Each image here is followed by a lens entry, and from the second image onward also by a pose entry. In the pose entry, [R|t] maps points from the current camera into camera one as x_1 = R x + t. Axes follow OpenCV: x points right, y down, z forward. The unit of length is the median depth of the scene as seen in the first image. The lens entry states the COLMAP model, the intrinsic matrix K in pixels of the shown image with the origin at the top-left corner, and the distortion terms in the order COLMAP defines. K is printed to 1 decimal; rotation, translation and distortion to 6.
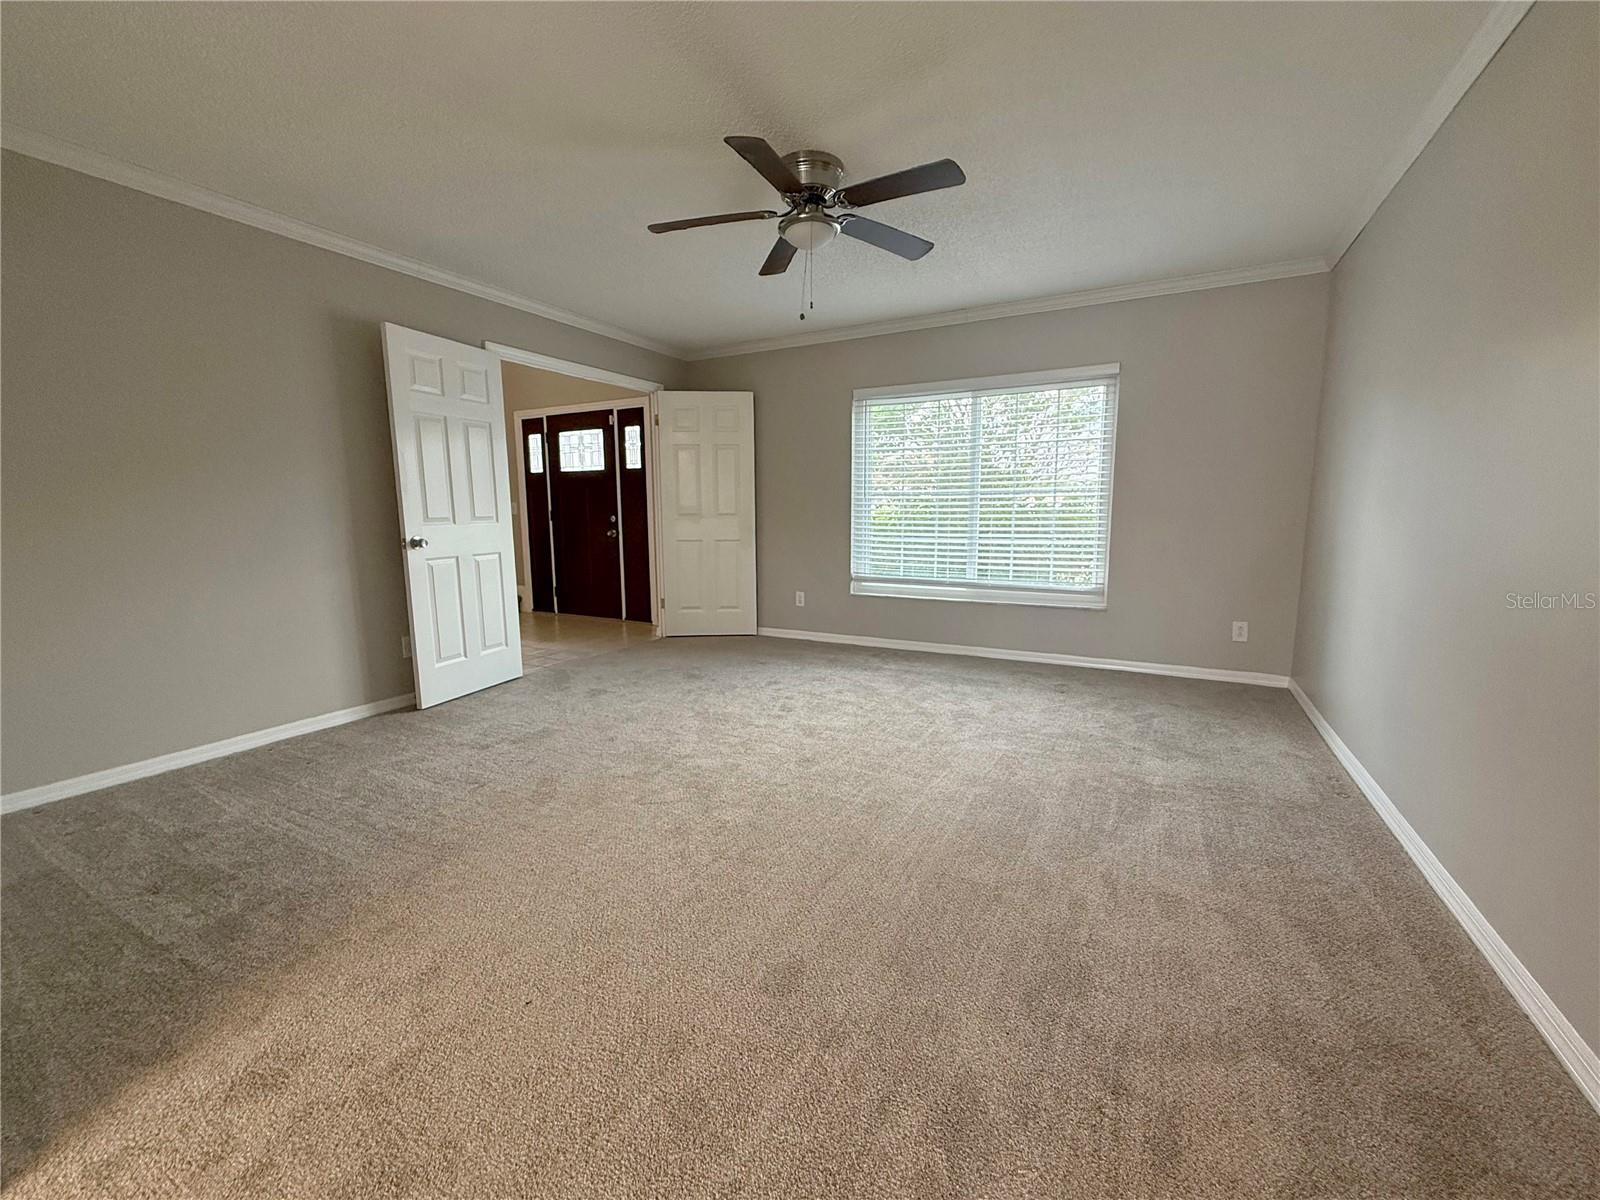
lens RADIAL K [[638.5, 0, 801.0], [0, 638.5, 605.5], [0, 0, 1]] dist [-0.001546, 0.000638]
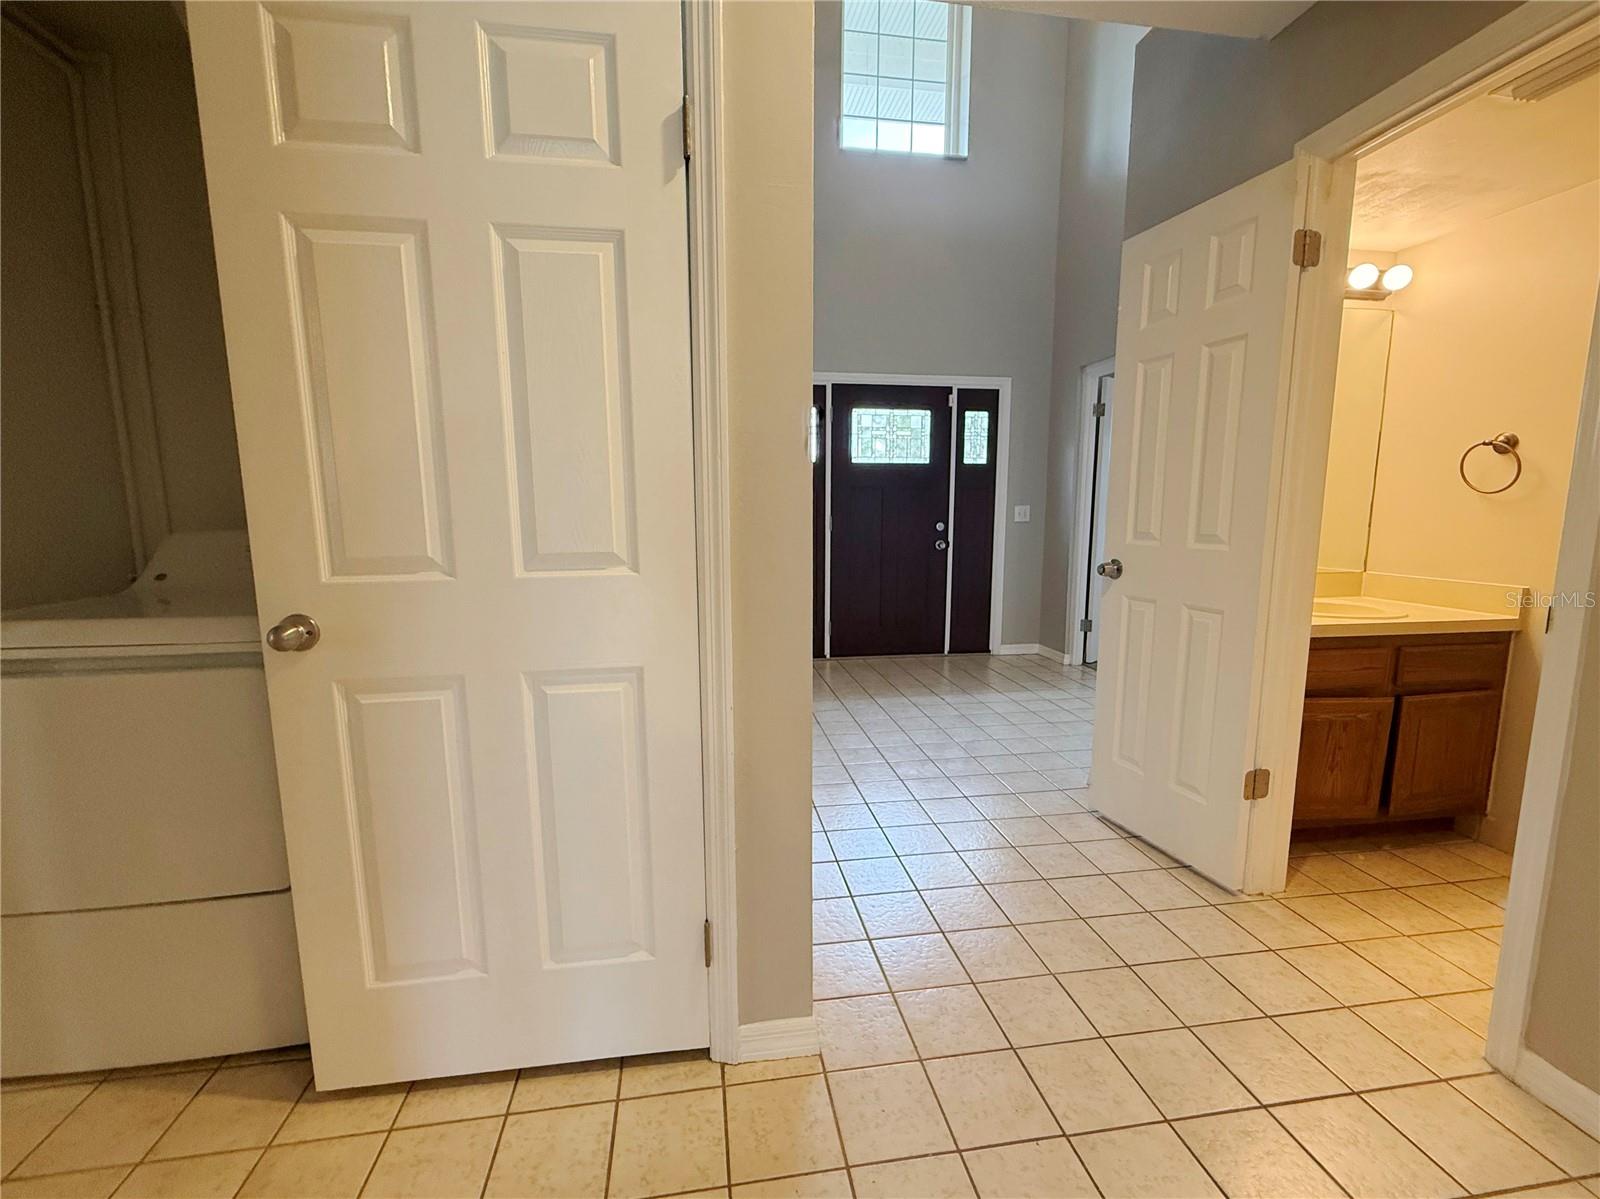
lens RADIAL K [[638.5, 0, 803.0], [0, 638.5, 601.4], [0, 0, 1]] dist [-0.001546, 0.000638]
pose [[0.803979, -0.083357, 0.588786, -0.900558], [0.087612, 0.995926, 0.021364, -0.076668], [-0.588168, 0.034408, 0.808006, 0.471586]]
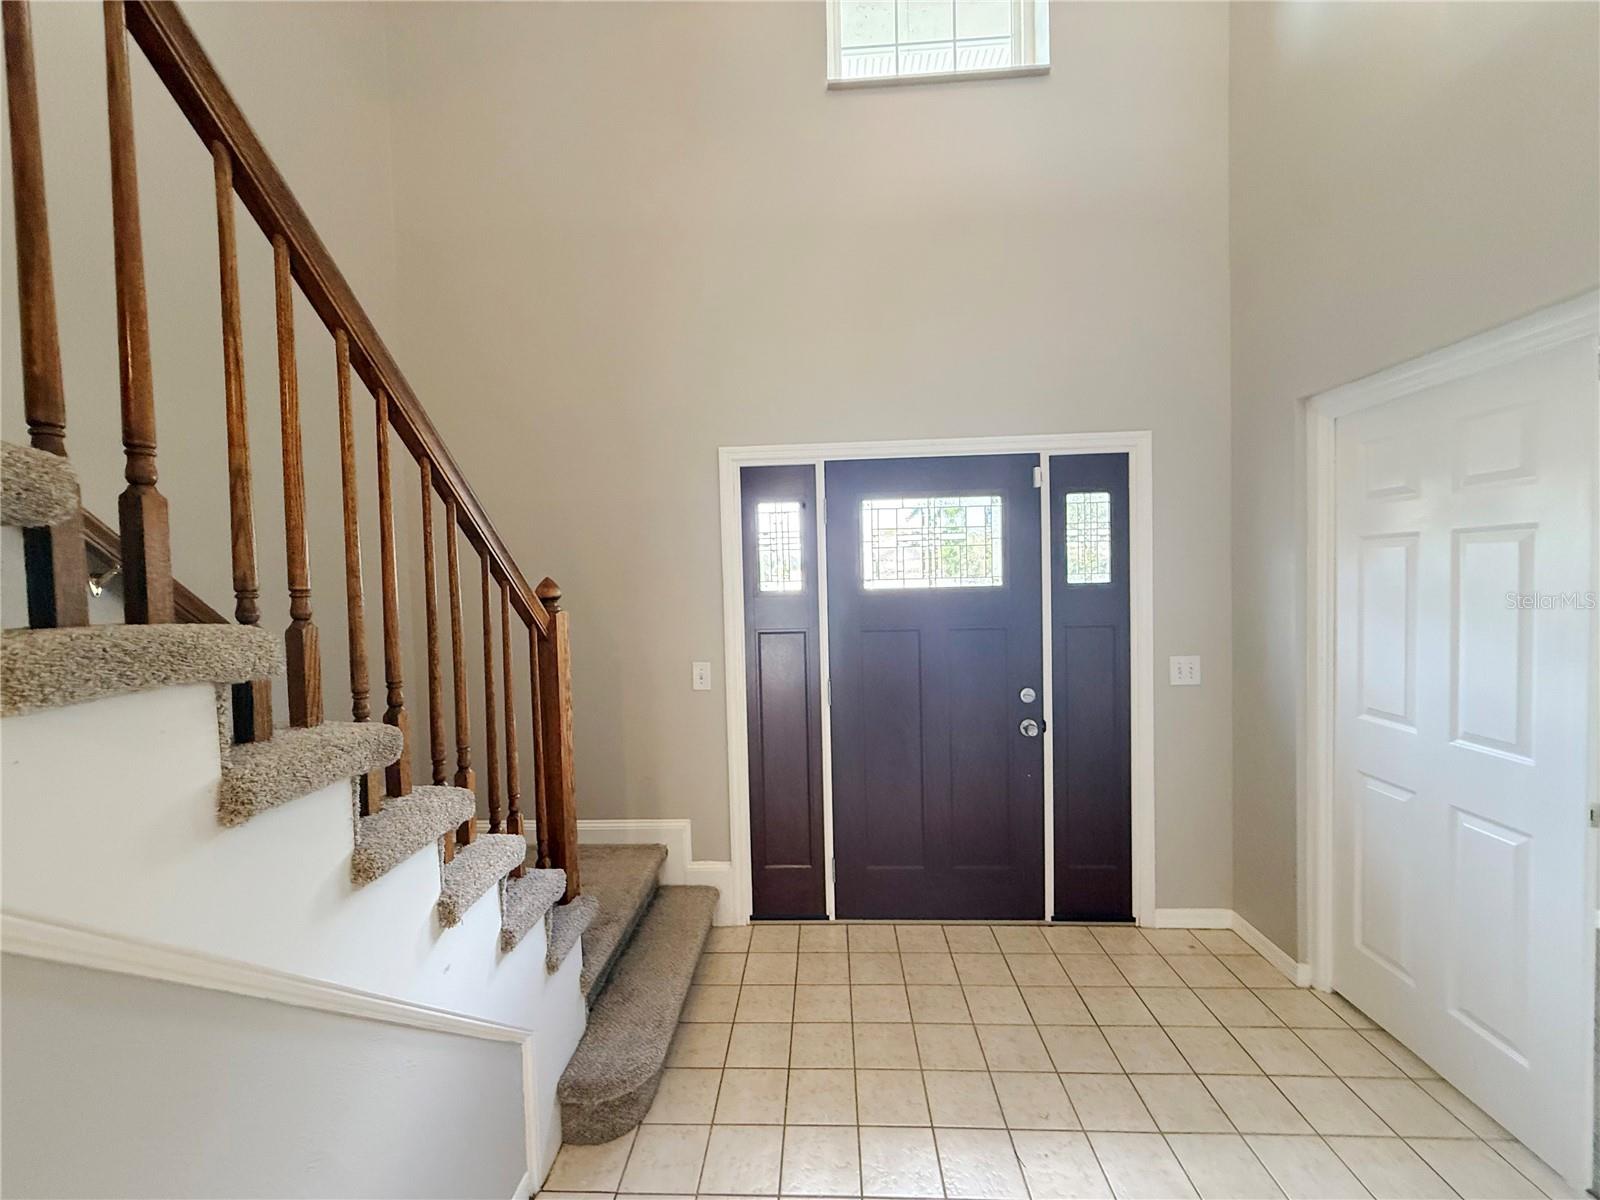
lens RADIAL K [[638.5, 0, 791.0], [0, 638.5, 614.0], [0, 0, 1]] dist [-0.001546, 0.000638]
pose [[0.901359, -0.037252, 0.431468, -0.632057], [0.087336, 0.991460, -0.096848, -0.164055], [-0.424175, 0.124978, 0.896915, 0.668895]]
